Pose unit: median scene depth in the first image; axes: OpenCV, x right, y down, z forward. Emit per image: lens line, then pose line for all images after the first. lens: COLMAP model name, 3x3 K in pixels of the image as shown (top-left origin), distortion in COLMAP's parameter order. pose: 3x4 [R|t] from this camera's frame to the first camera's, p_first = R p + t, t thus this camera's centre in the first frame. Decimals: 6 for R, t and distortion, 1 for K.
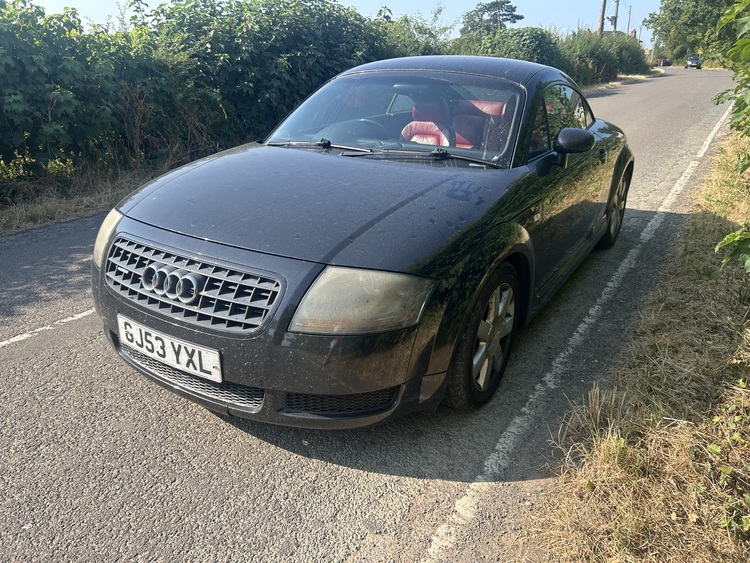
lens RADIAL K [[572.5, 0, 376.2], [0, 572.5, 282.4], [0, 0, 1]] dist [0.034709, -0.025827]
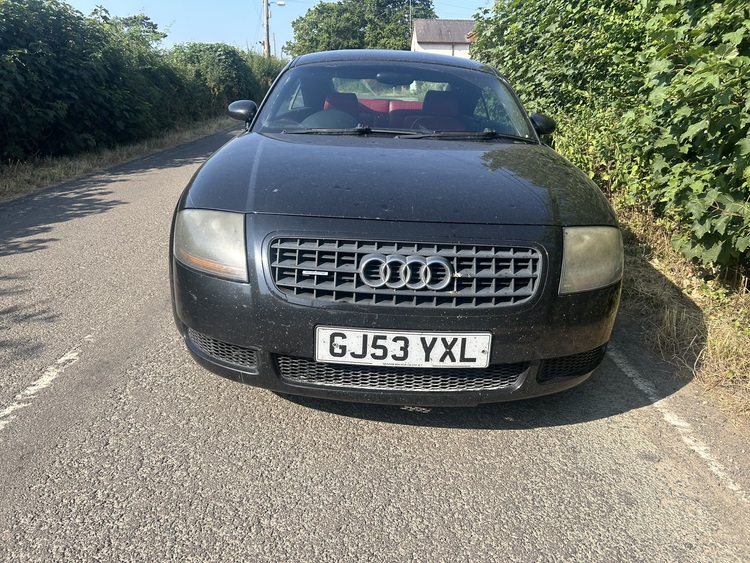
lens RADIAL K [[572.5, 0, 381.5], [0, 572.5, 282.4], [0, 0, 1]] dist [0.034709, -0.025827]
pose [[0.834414, -0.156700, 0.528392, -0.855347], [0.173825, 0.984621, 0.017502, -0.005251], [-0.523009, 0.077244, 0.848820, 0.284662]]
